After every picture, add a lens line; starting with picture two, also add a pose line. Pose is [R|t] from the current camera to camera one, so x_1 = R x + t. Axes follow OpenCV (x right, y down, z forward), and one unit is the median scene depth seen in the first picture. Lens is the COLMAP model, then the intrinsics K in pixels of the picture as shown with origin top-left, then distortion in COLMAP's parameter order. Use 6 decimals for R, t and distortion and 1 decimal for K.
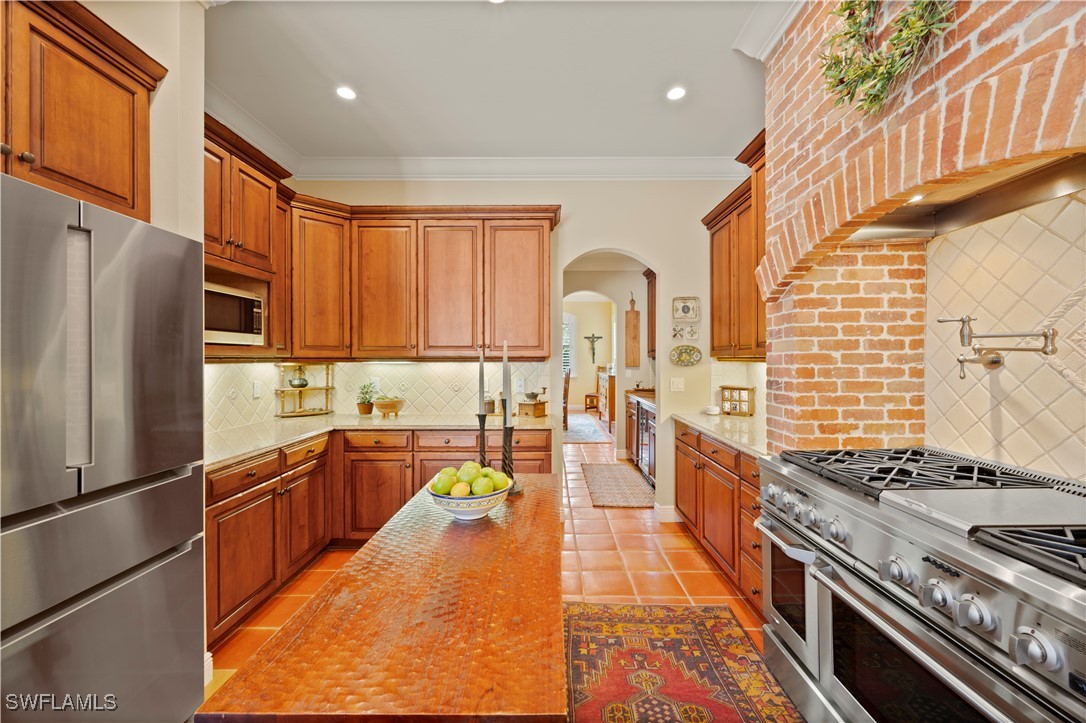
lens RADIAL K [[453.2, 0, 543.3], [0, 453.2, 363.1], [0, 0, 1]] dist [0.000255, 0.000005]
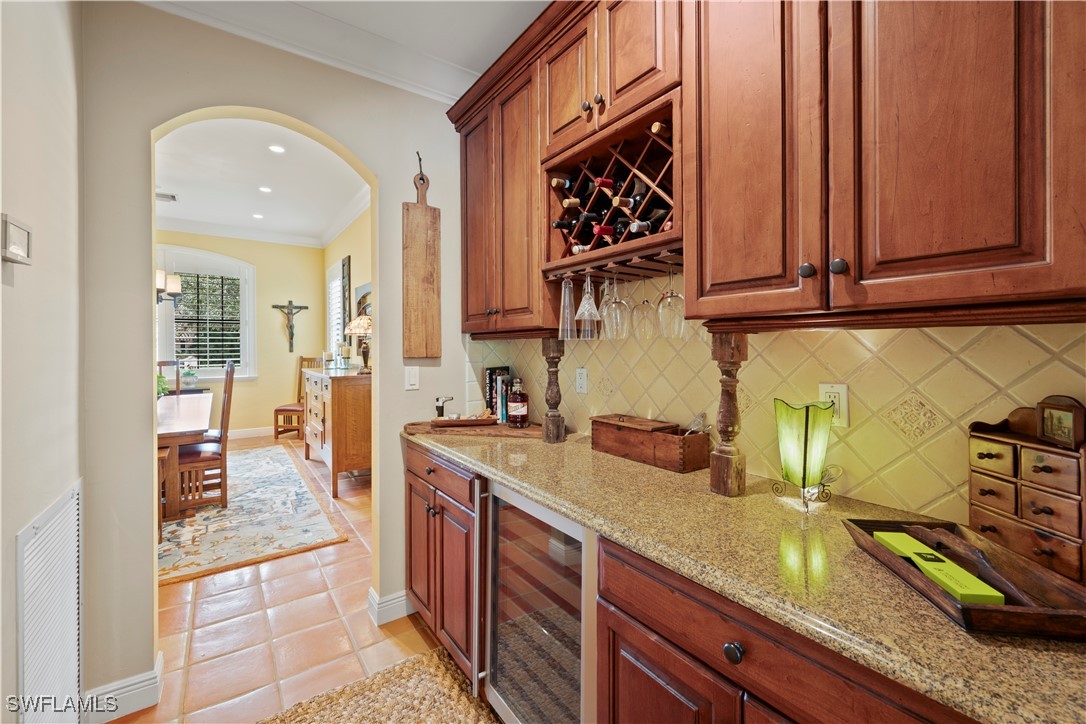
lens RADIAL K [[453.2, 0, 540.3], [0, 453.2, 356.5], [0, 0, 1]] dist [0.000255, 0.000005]
pose [[0.813119, -0.002431, 0.582092, 0.061460], [-0.001823, 0.999976, 0.006723, 0.004159], [-0.582095, -0.006527, 0.813095, 0.645343]]
